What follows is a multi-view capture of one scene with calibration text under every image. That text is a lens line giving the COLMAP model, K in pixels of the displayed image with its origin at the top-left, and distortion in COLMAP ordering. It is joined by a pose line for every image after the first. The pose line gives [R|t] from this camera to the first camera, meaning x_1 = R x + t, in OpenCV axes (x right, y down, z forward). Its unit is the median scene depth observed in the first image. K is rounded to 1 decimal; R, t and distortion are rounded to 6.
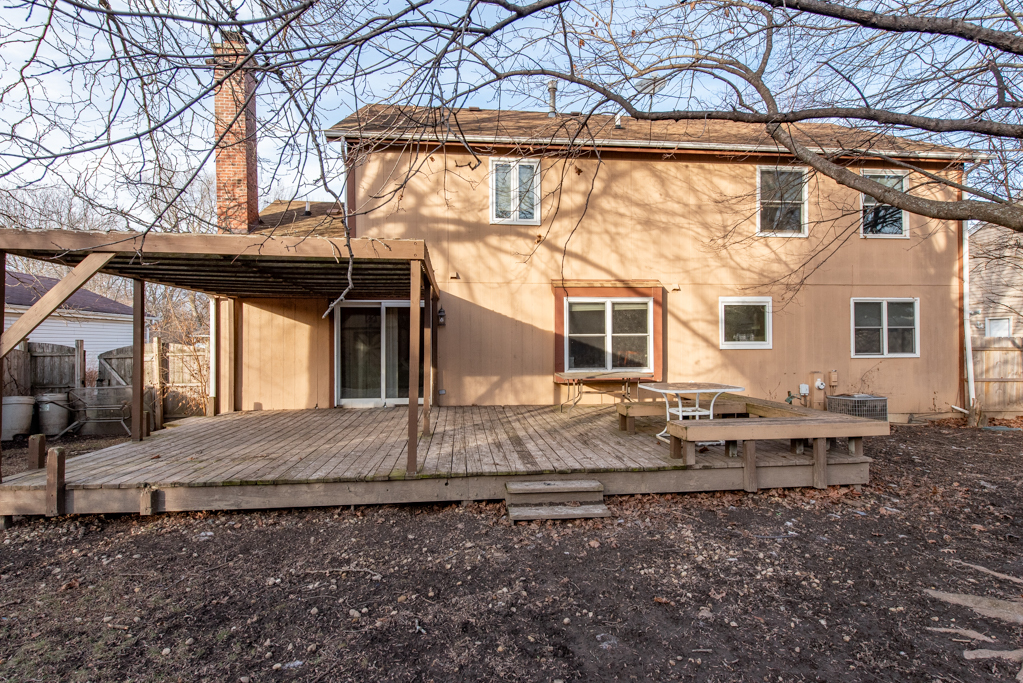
lens RADIAL K [[502.6, 0, 518.3], [0, 502.6, 339.0], [0, 0, 1]] dist [0.013545, -0.000256]
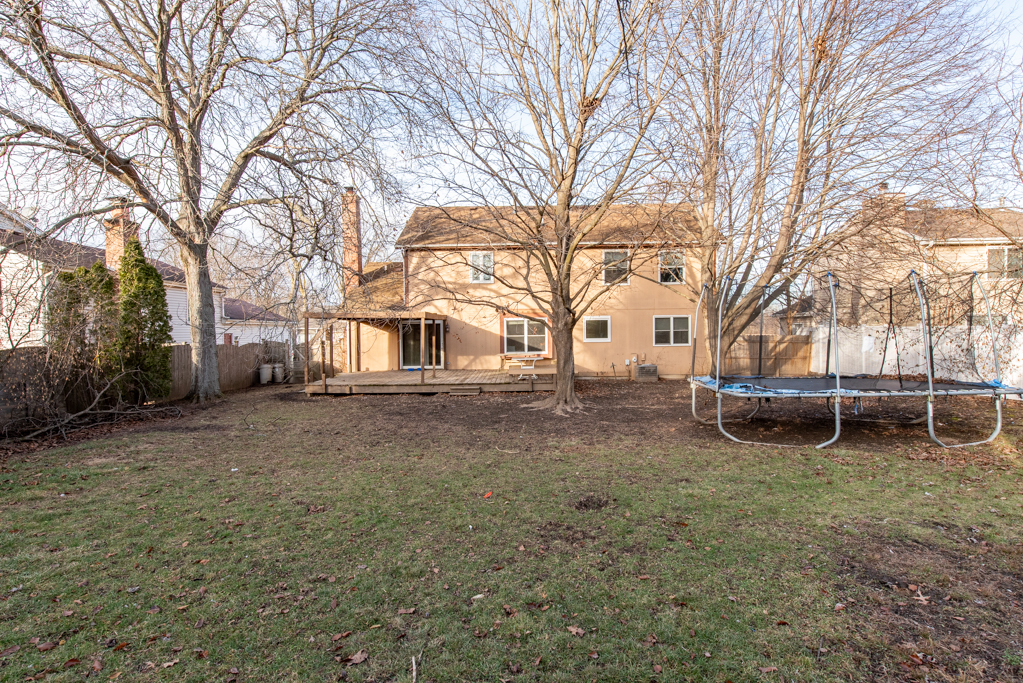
lens RADIAL K [[495.2, 0, 510.1], [0, 495.2, 341.0], [0, 0, 1]] dist [-0.002617, -0.000084]
pose [[0.991289, -0.005238, -0.131599, 0.385161], [0.009274, 0.999505, 0.030073, -0.049296], [0.131376, -0.031032, 0.990847, -1.042785]]
